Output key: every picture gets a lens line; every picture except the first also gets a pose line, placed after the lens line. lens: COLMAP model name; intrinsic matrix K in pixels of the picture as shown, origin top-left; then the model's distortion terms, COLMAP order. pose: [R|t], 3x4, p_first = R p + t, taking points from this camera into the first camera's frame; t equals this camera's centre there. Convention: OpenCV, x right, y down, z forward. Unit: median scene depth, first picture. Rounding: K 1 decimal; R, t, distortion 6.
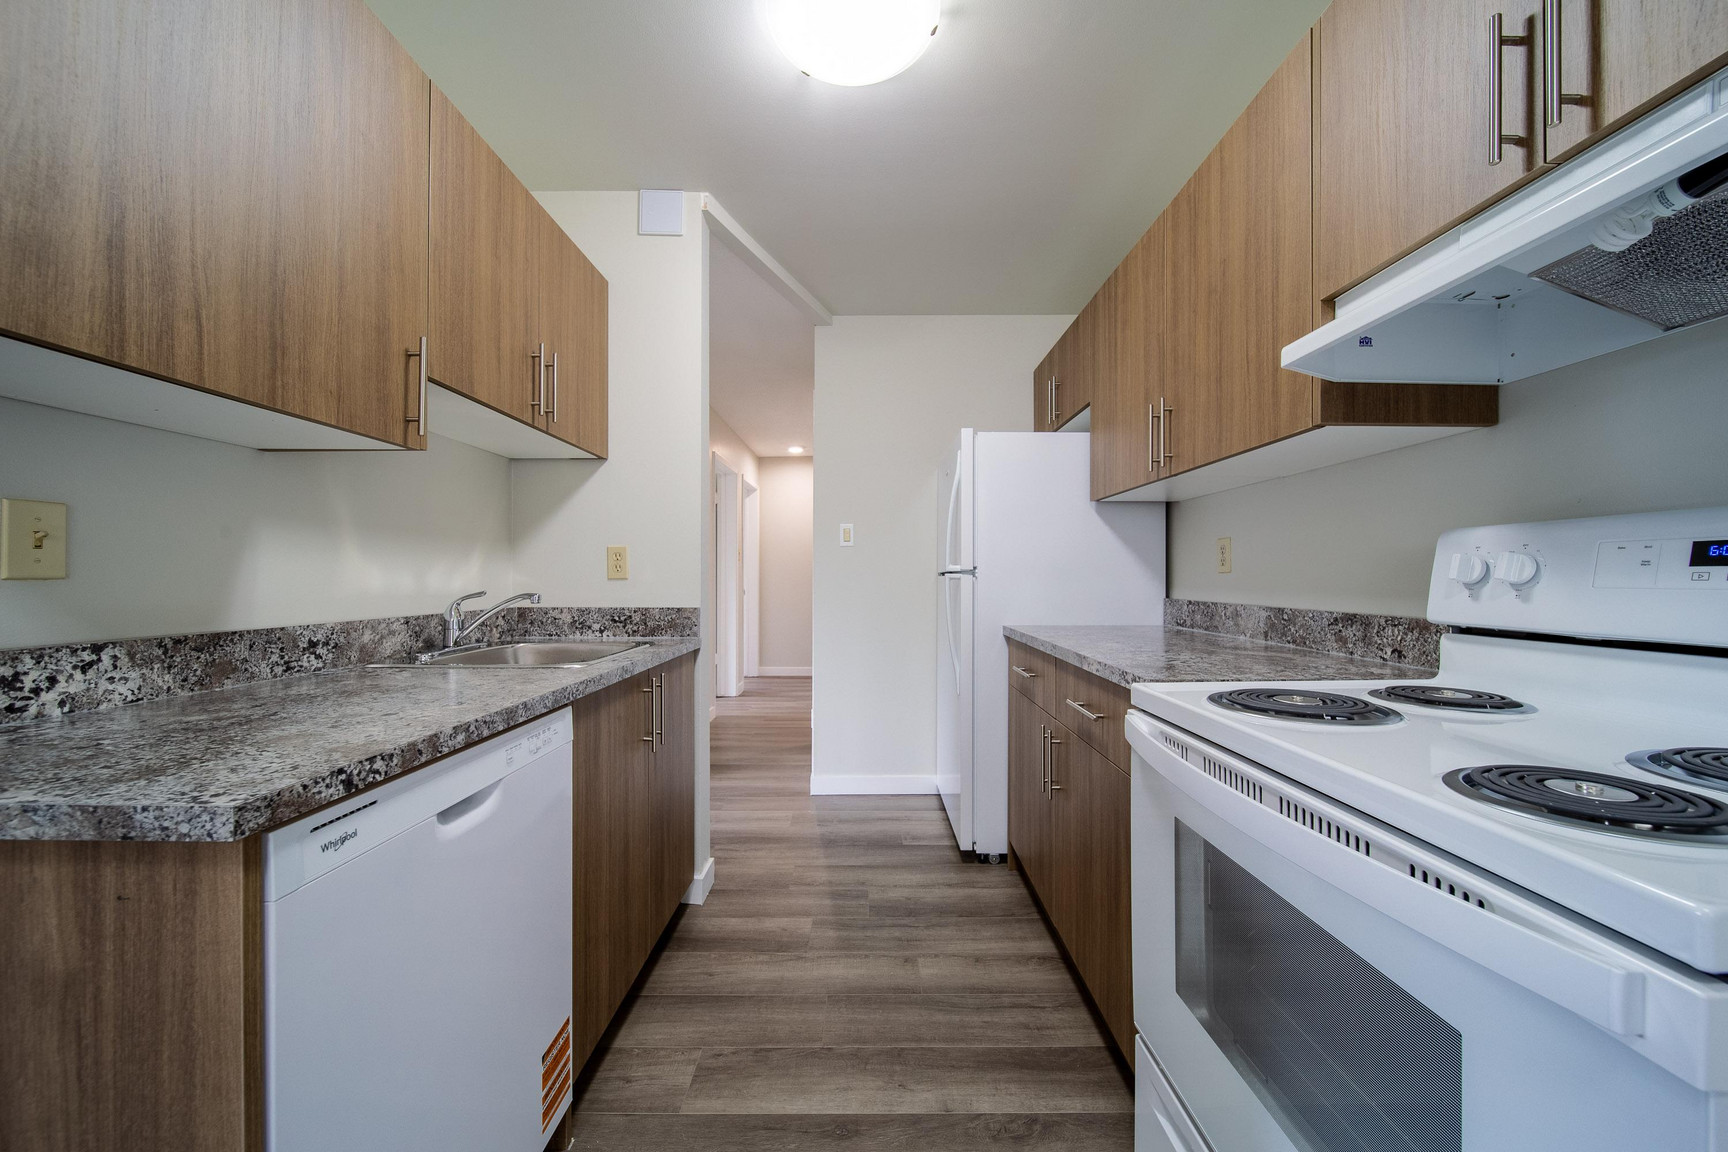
lens RADIAL K [[621.4, 0, 871.2], [0, 621.4, 573.3], [0, 0, 1]] dist [0.001649, -0.000702]
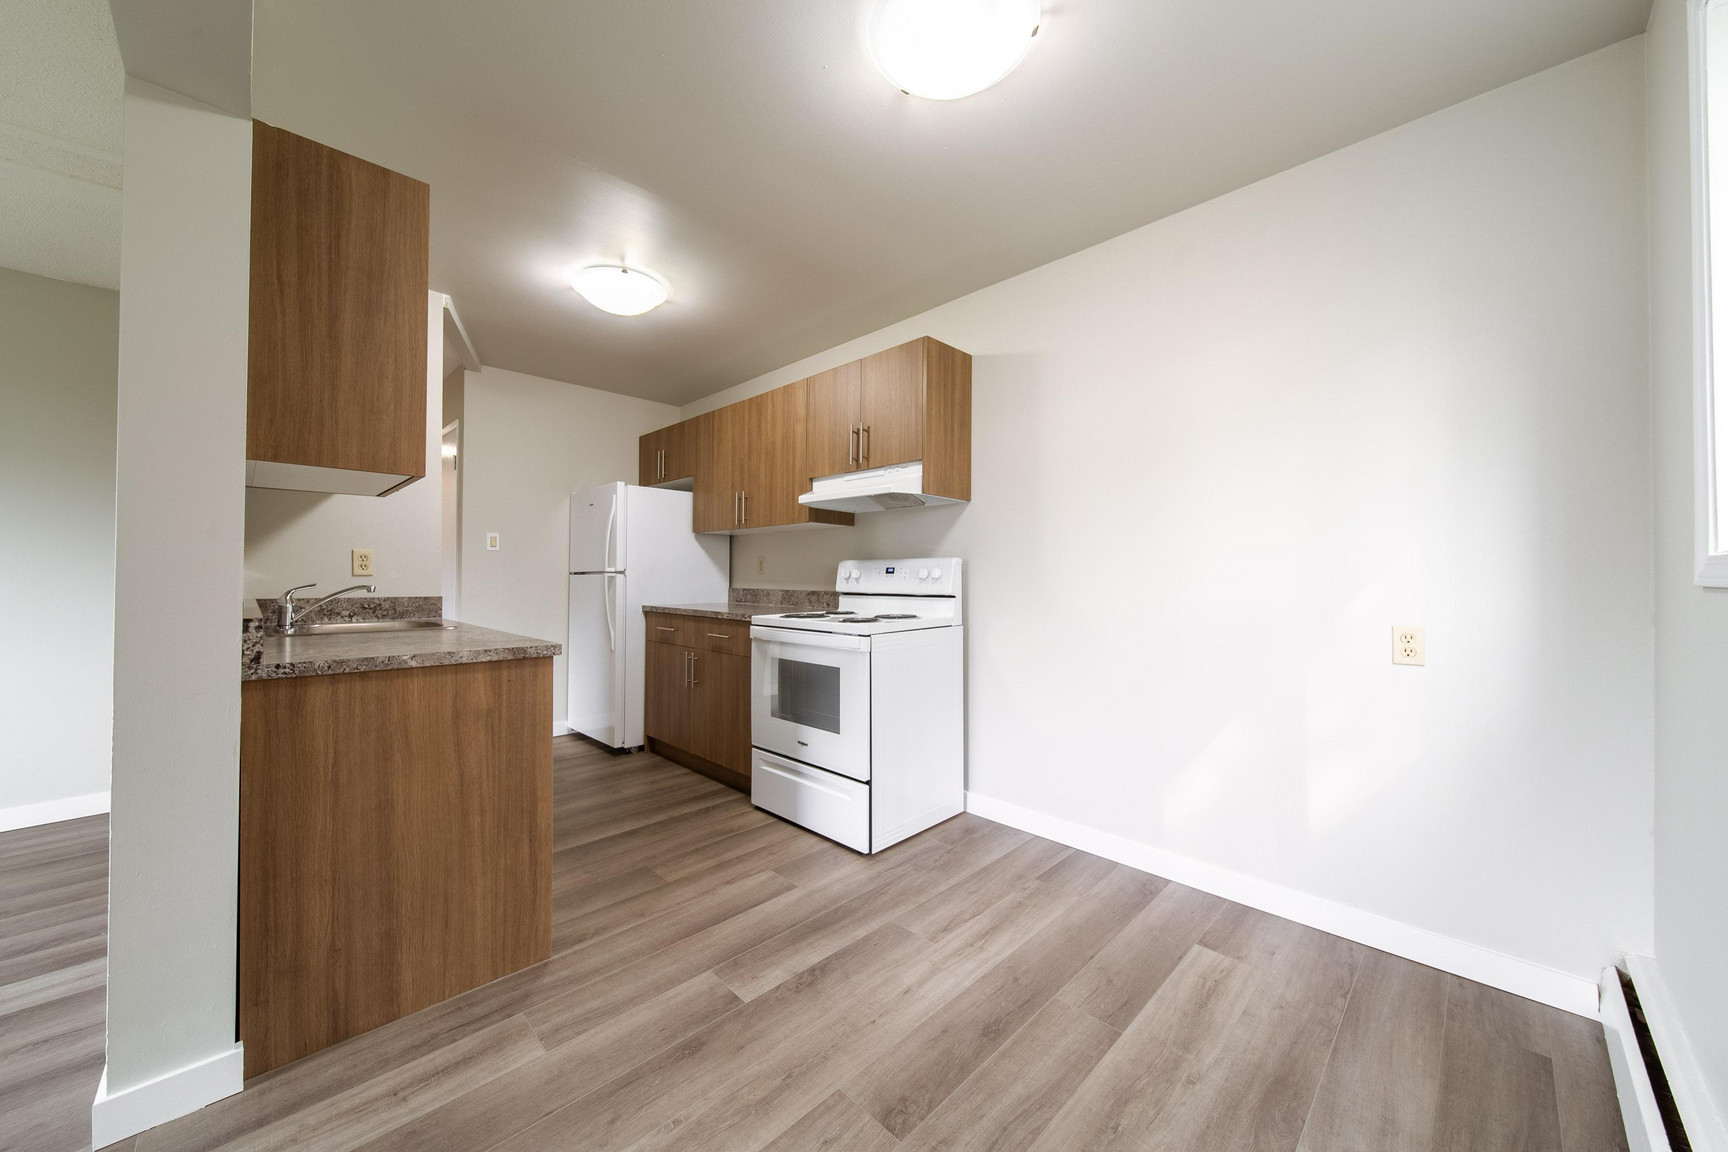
lens RADIAL K [[621.4, 0, 873.3], [0, 621.4, 574.2], [0, 0, 1]] dist [0.001649, -0.000702]
pose [[0.707303, 0.006742, 0.706878, -0.914434], [-0.009148, 0.999958, -0.000384, -0.004238], [-0.706851, -0.006195, 0.707335, -1.038232]]
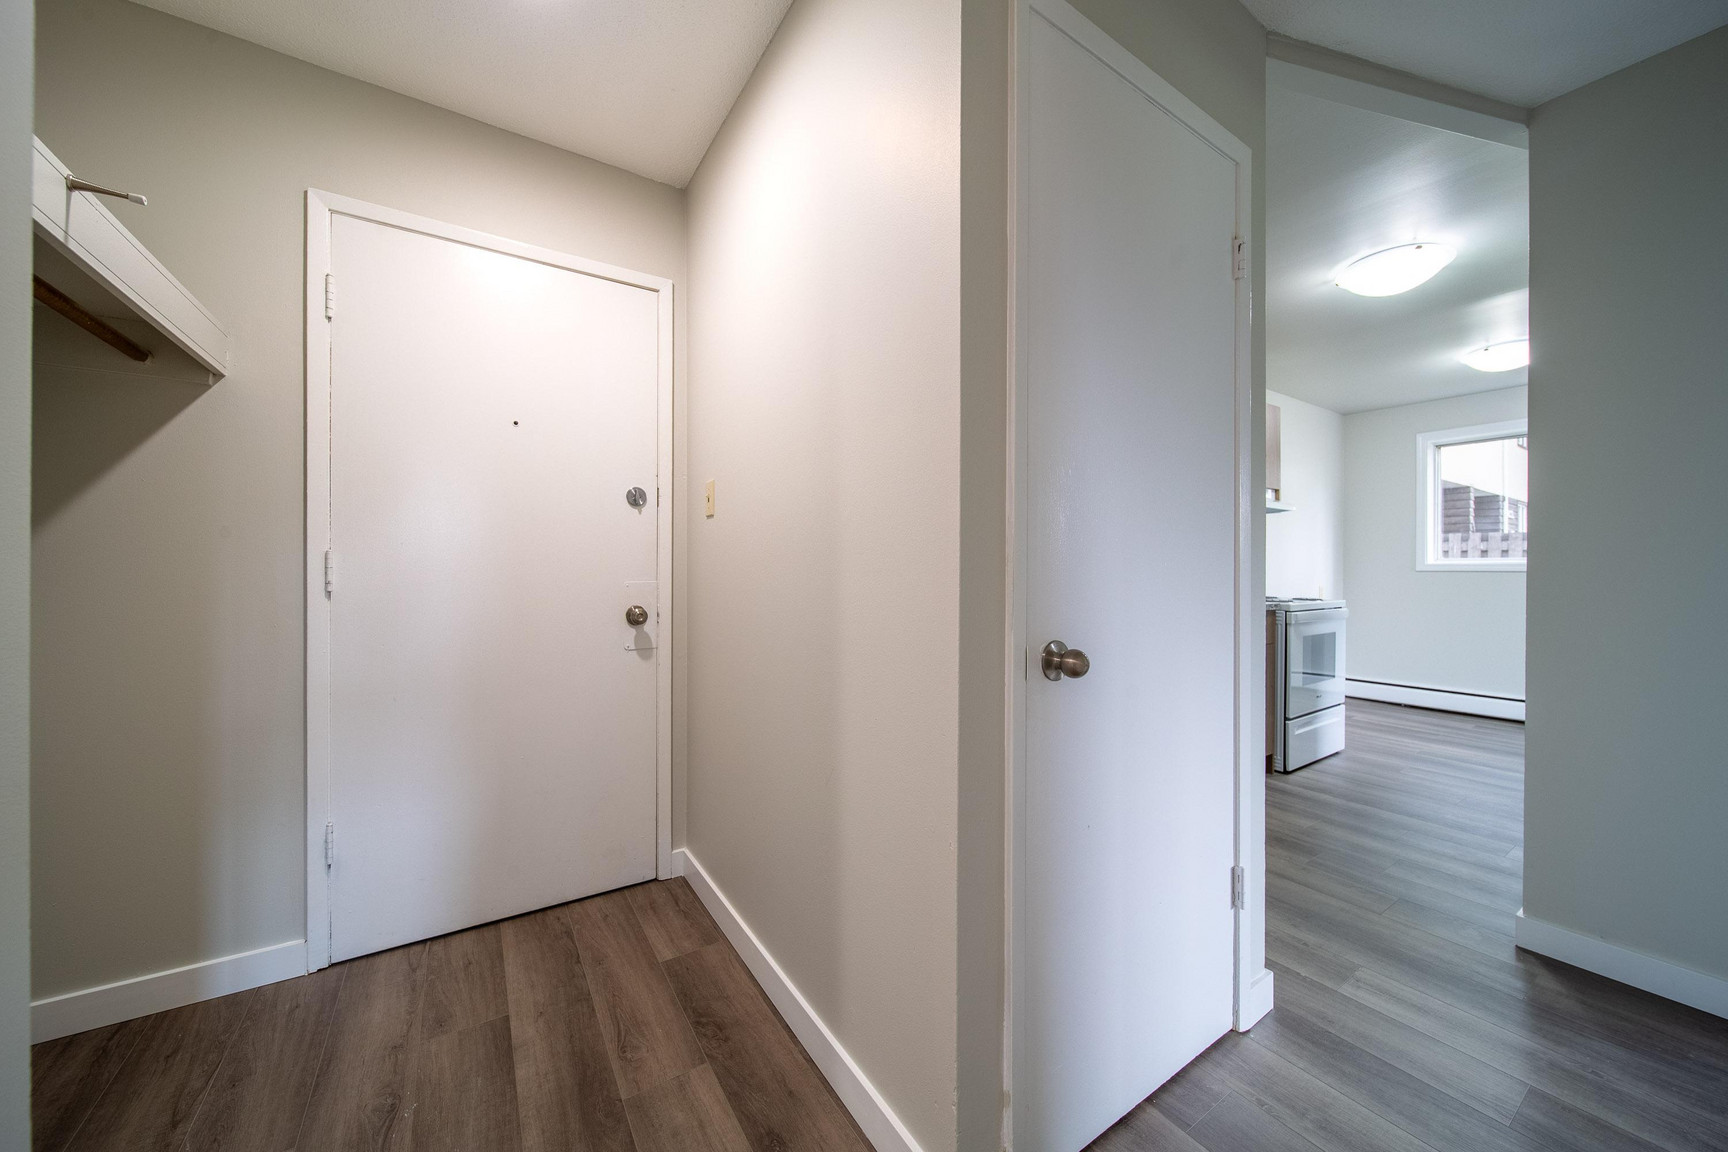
lens RADIAL K [[621.4, 0, 855.3], [0, 621.4, 581.3], [0, 0, 1]] dist [0.001649, -0.000702]
pose [[-0.547338, -0.001622, 0.836910, -0.780123], [0.001370, 0.999995, 0.002834, 0.052386], [-0.836911, 0.002697, -0.547333, 3.688669]]
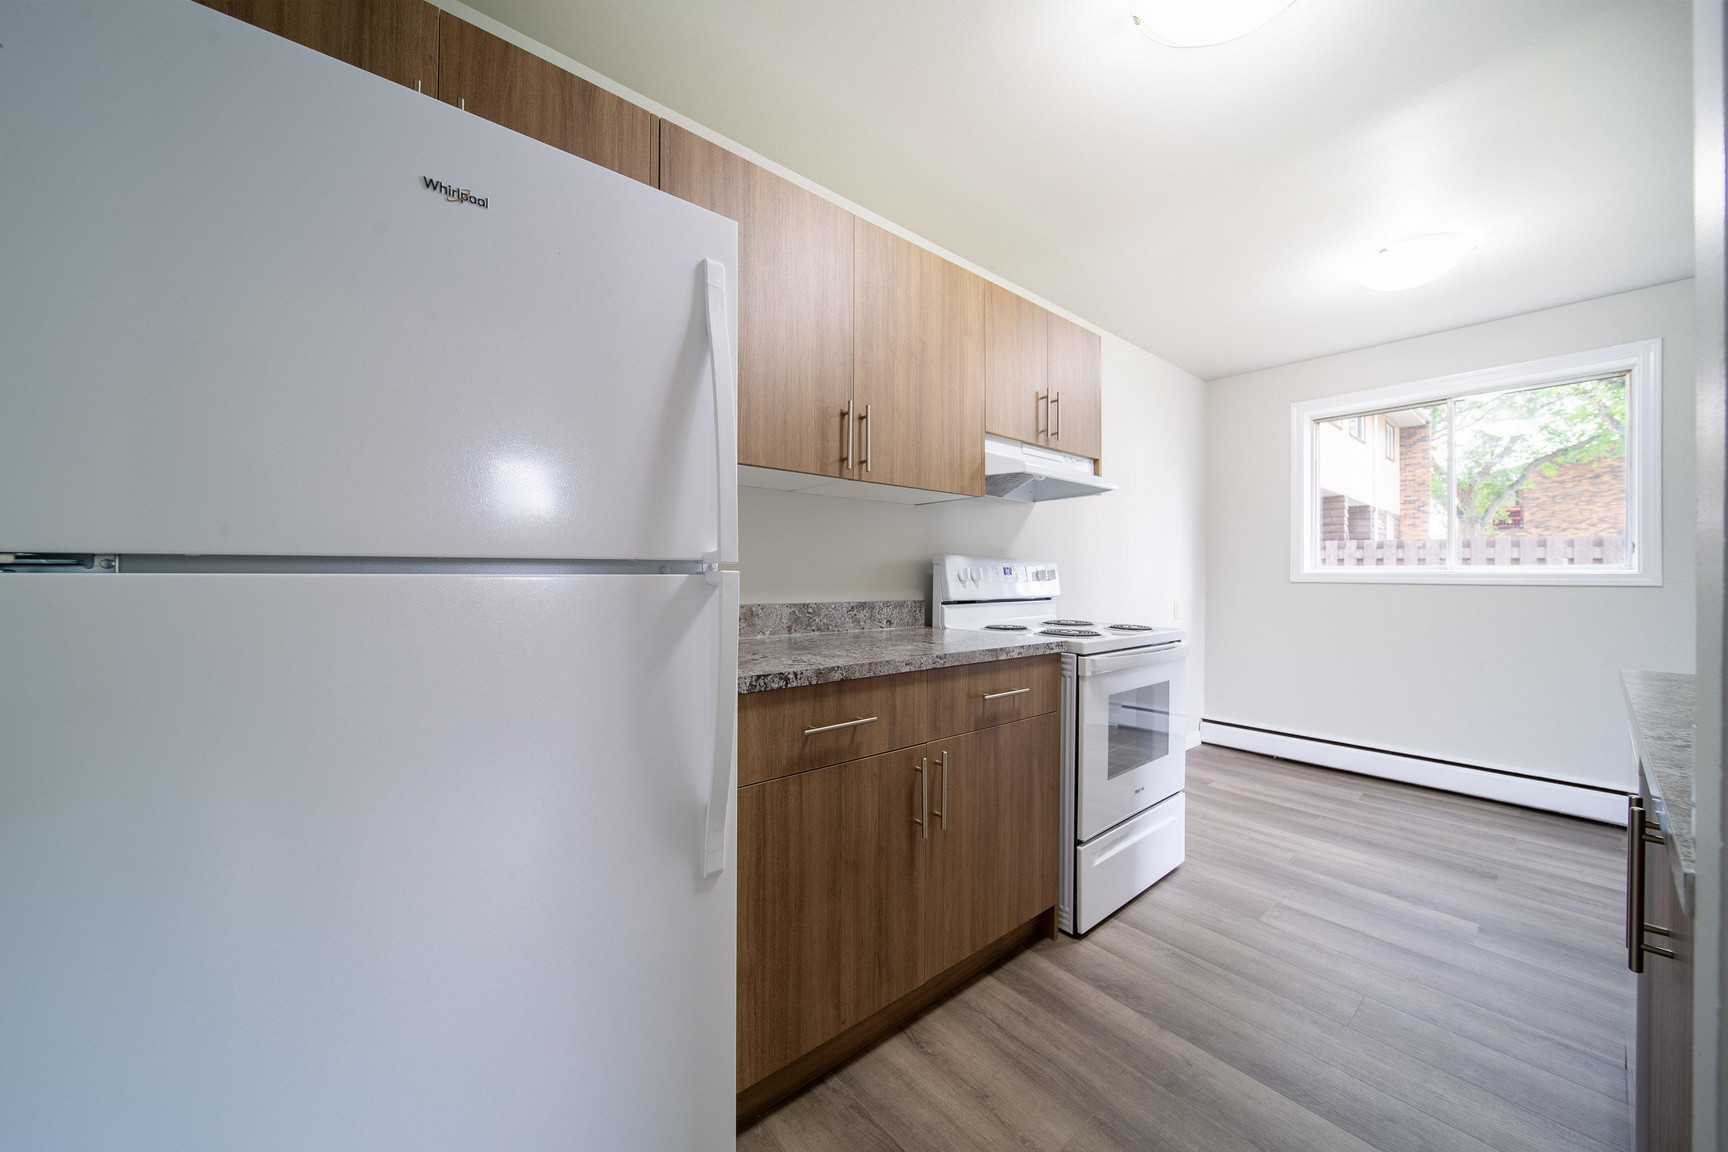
lens RADIAL K [[621.4, 0, 861.0], [0, 621.4, 574.4], [0, 0, 1]] dist [0.001649, -0.000702]
pose [[-0.643974, 0.002232, 0.765044, -0.407935], [-0.008559, 0.999912, -0.010122, 0.014519], [-0.765000, -0.013066, -0.643898, 2.157025]]
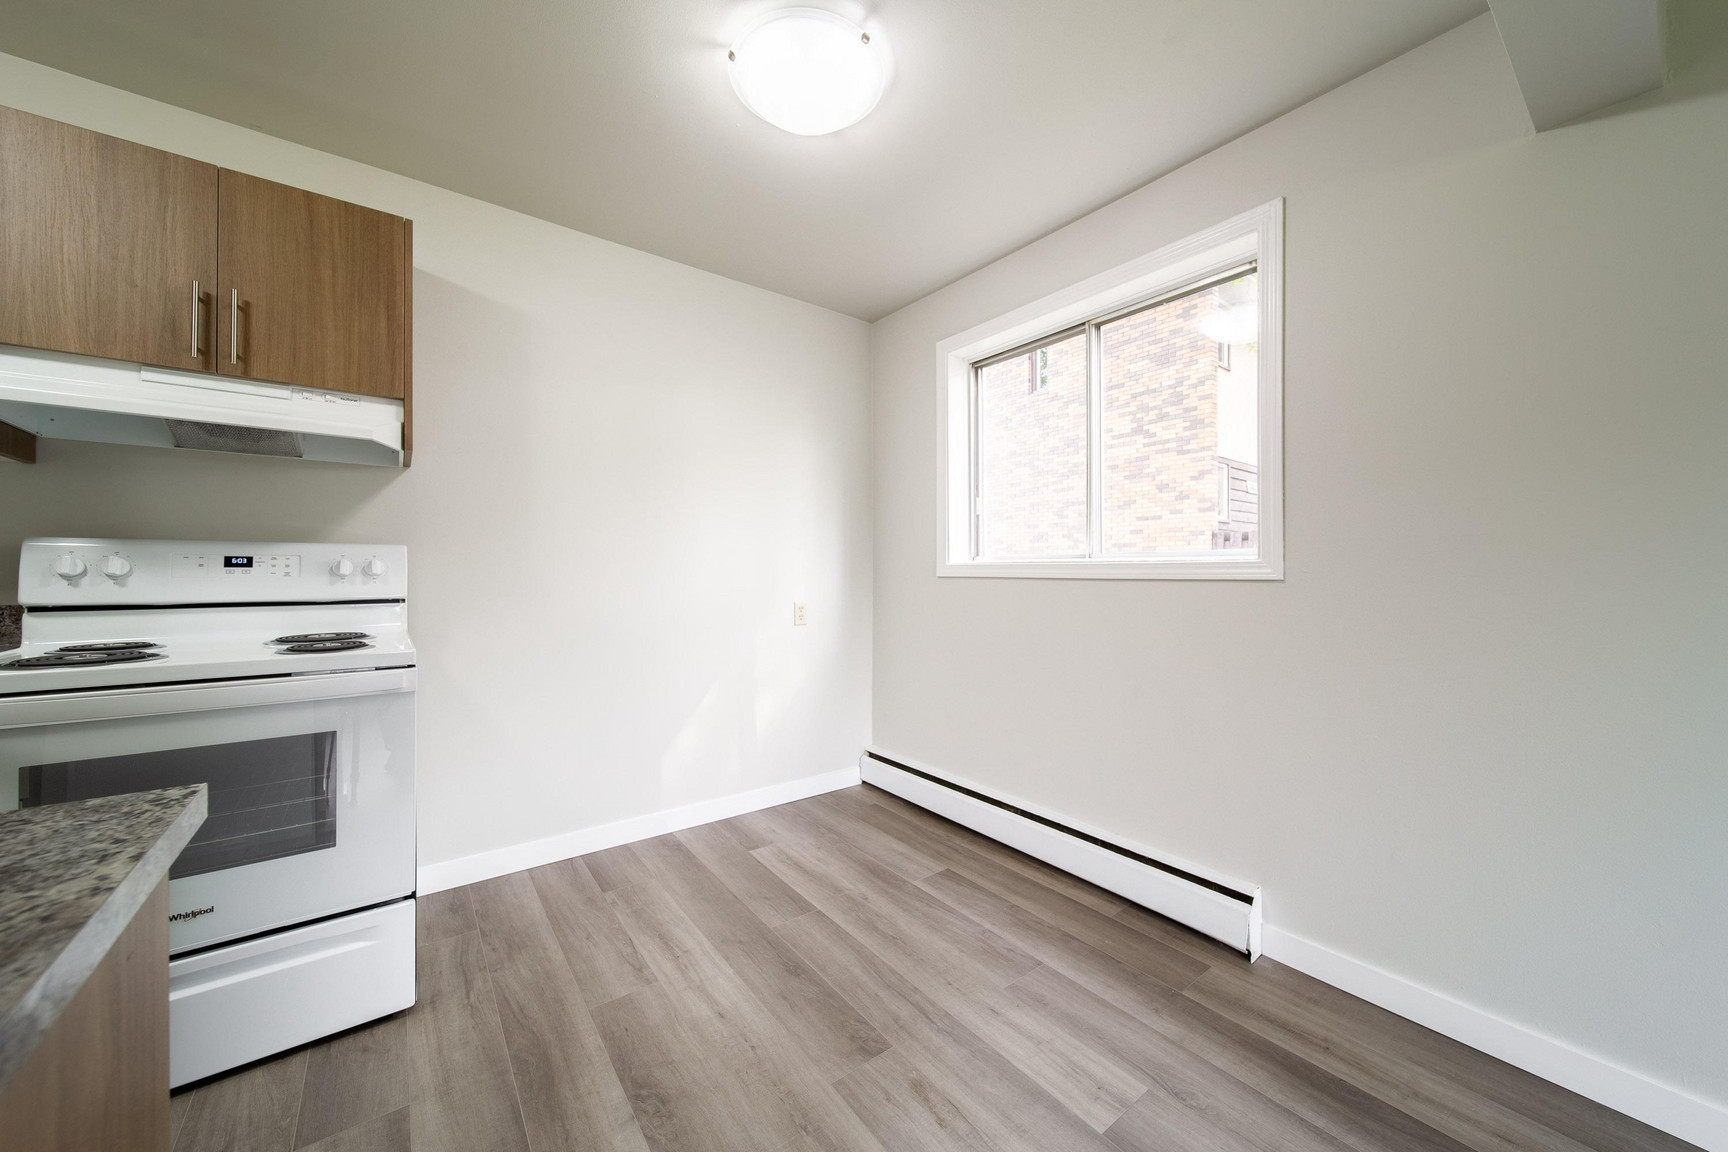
lens RADIAL K [[621.4, 0, 858.3], [0, 621.4, 574.9], [0, 0, 1]] dist [0.001649, -0.000702]
pose [[-0.602559, -0.002105, 0.798071, -1.069746], [-0.005889, 0.999981, -0.001809, 0.004280], [-0.798053, -0.005790, -0.602560, 0.310886]]
